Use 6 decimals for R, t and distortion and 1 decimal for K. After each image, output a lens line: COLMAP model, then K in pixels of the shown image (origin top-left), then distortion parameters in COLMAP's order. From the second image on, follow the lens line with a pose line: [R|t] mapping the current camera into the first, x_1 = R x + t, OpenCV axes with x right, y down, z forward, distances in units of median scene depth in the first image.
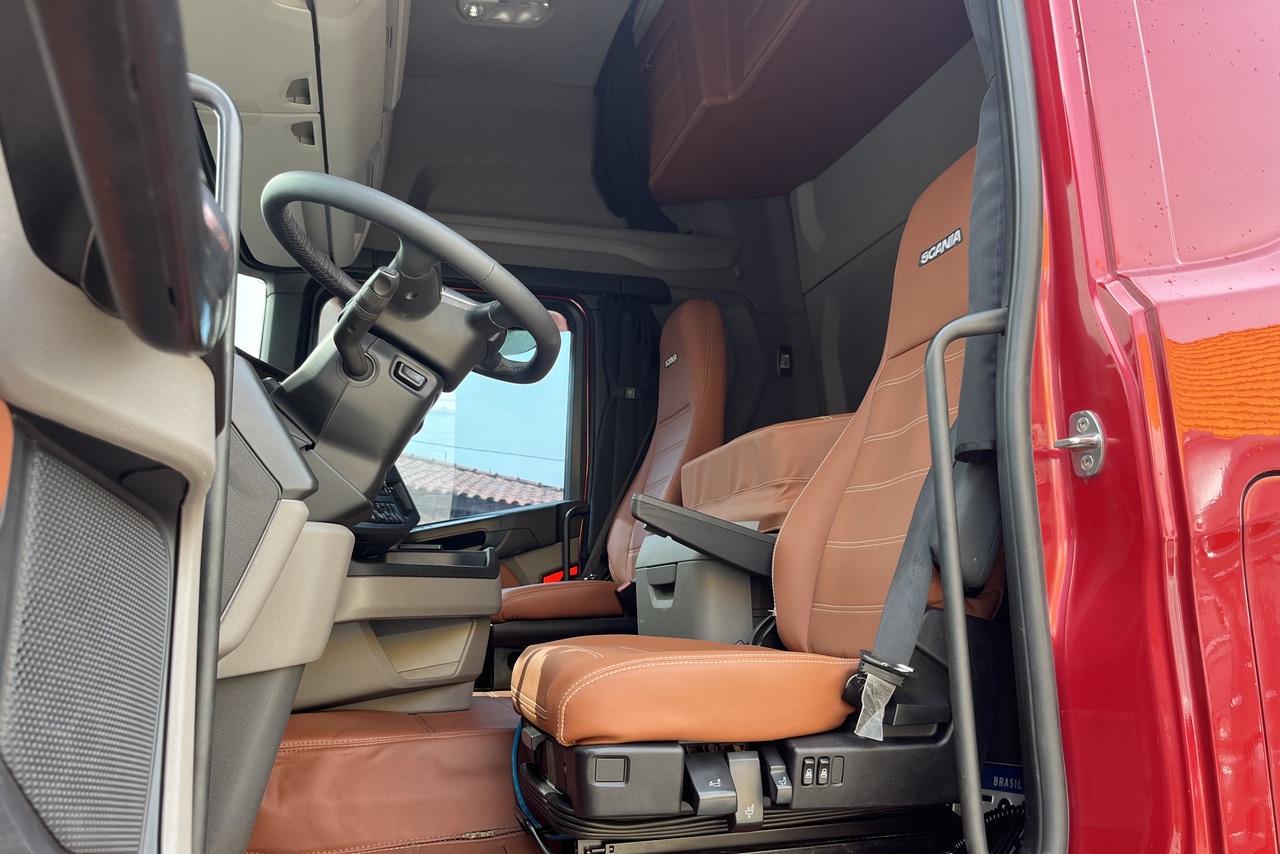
lens RADIAL K [[963.8, 0, 645.5], [0, 963.8, 422.9], [0, 0, 1]] dist [0.081245, -0.117542]
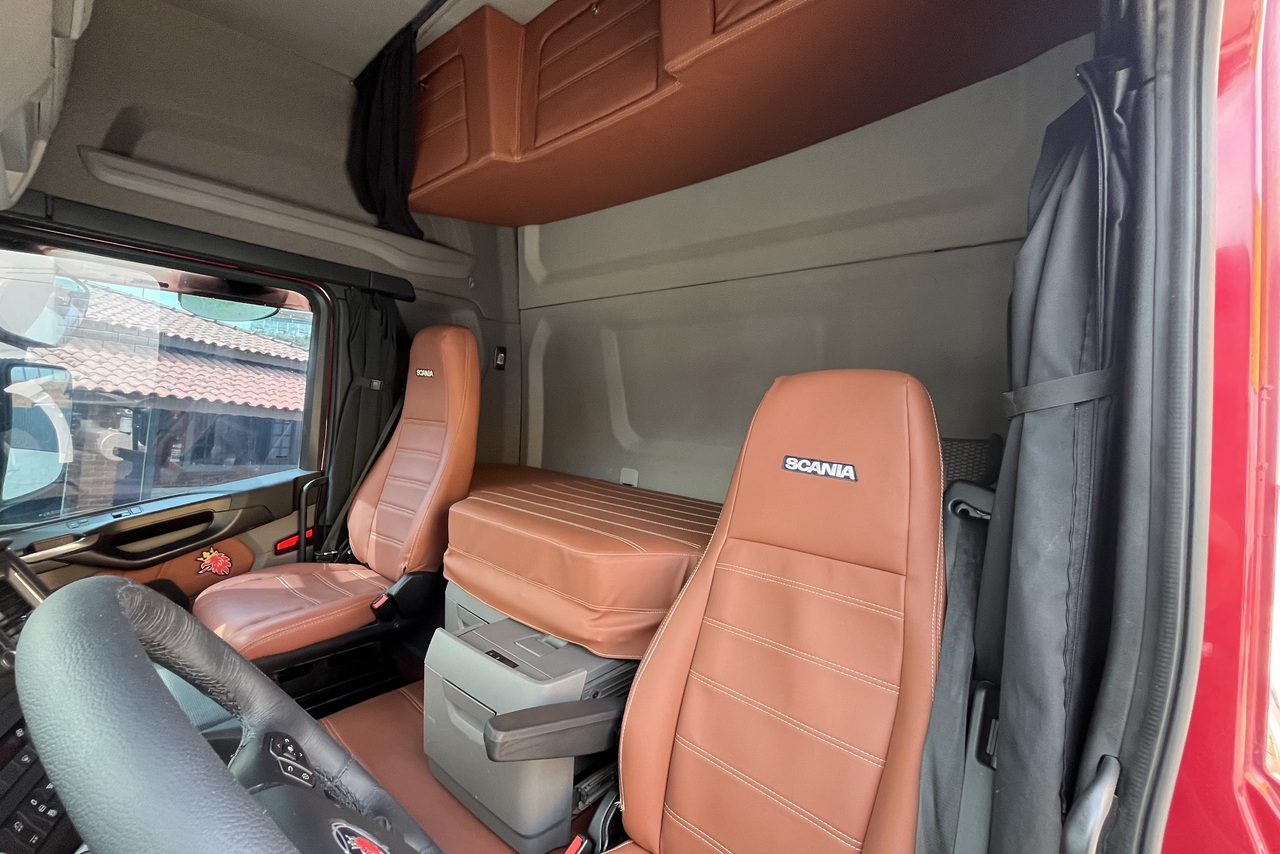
lens RADIAL K [[516.9, 0, 635.7], [0, 516.9, 426.5], [0, 0, 1]] dist [0.001510, -0.000232]
pose [[0.843663, 0.047842, 0.534737, -0.080866], [-0.168185, 0.969439, 0.178613, -0.143803], [-0.509849, -0.240624, 0.825926, 0.322626]]
